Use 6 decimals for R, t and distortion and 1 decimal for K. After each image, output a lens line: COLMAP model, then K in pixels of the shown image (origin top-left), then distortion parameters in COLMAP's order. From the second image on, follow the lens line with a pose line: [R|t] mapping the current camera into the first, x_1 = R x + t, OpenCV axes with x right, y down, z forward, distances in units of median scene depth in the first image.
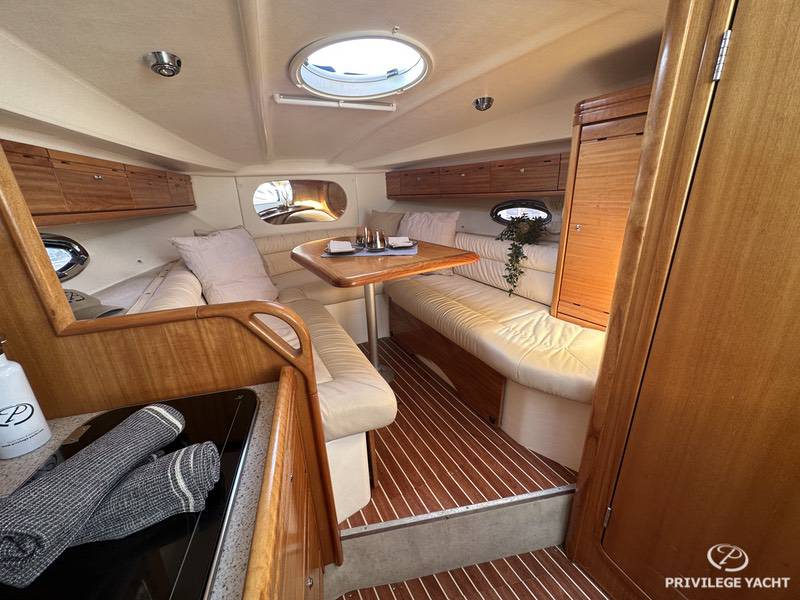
lens RADIAL K [[320.2, 0, 397.9], [0, 320.2, 299.2], [0, 0, 1]] dist [-0.010725, 0.004427]
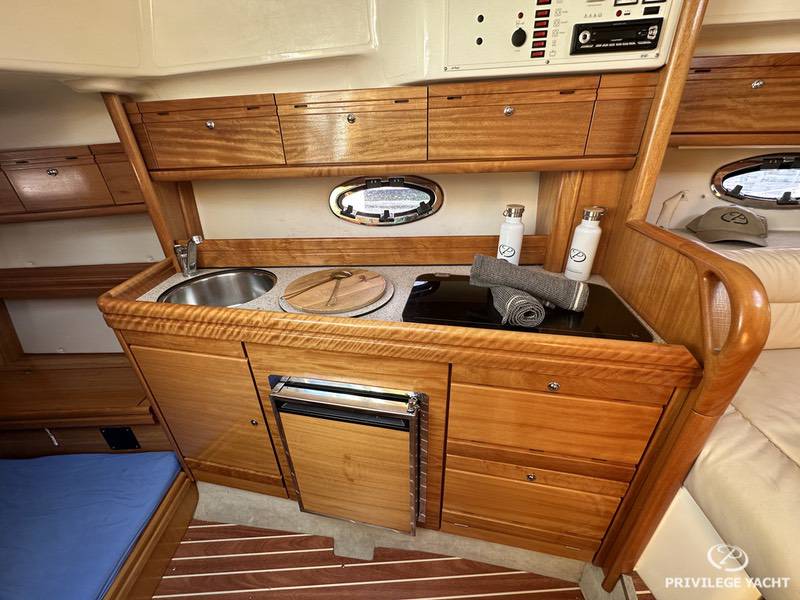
lens RADIAL K [[318.7, 0, 398.2], [0, 318.7, 299.8], [0, 0, 1]] dist [-0.007808, 0.000705]
pose [[-0.436078, 0.440366, -0.784802, 0.430558], [-0.255113, 0.775819, 0.577081, -0.126043], [0.862991, 0.451865, -0.225975, 0.420894]]
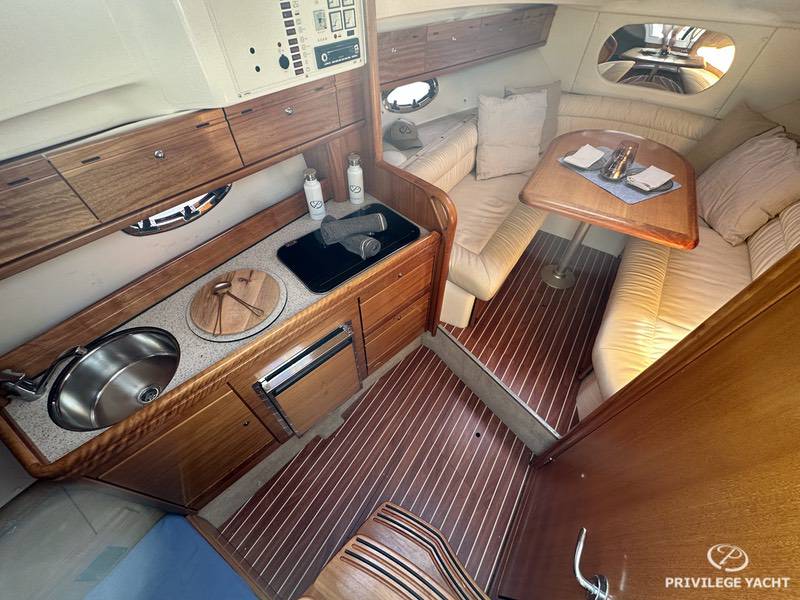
lens RADIAL K [[320.2, 0, 397.9], [0, 320.2, 299.2], [0, 0, 1]] dist [-0.010725, 0.004427]
pose [[0.479784, 0.690728, -0.541020, 0.658703], [-0.311474, 0.710551, 0.630952, -0.492313], [0.820239, -0.134207, 0.556055, -0.198152]]
